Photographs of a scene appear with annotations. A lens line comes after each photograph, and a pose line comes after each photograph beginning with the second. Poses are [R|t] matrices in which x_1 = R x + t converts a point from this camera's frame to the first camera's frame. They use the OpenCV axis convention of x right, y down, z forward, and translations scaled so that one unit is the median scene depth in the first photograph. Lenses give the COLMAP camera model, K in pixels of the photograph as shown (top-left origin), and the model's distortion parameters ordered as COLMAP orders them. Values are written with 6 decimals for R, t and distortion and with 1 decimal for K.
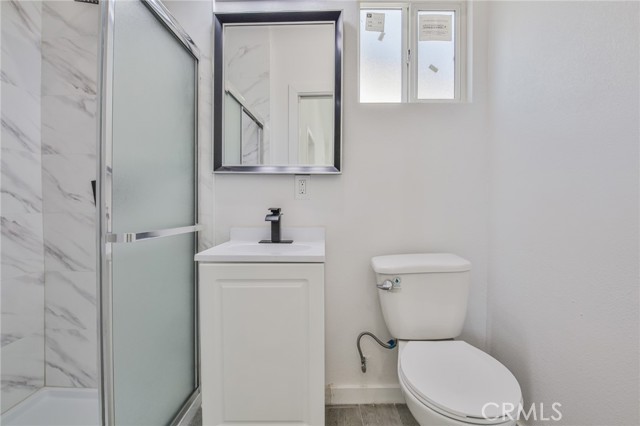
lens RADIAL K [[292.9, 0, 323.9], [0, 292.9, 211.4], [0, 0, 1]] dist [-0.011108, -0.005307]
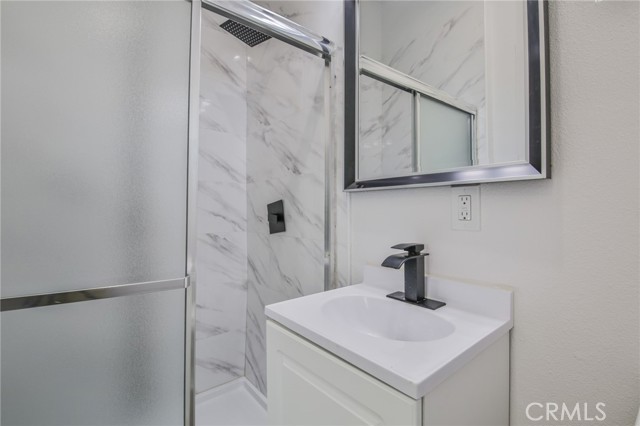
lens RADIAL K [[292.9, 0, 316.0], [0, 292.9, 209.8], [0, 0, 1]] dist [-0.011108, -0.005307]
pose [[0.637140, -0.008407, -0.770702, 0.168657], [-0.017490, 0.999525, -0.025362, -0.061413], [0.770549, 0.029639, 0.636691, 0.447974]]
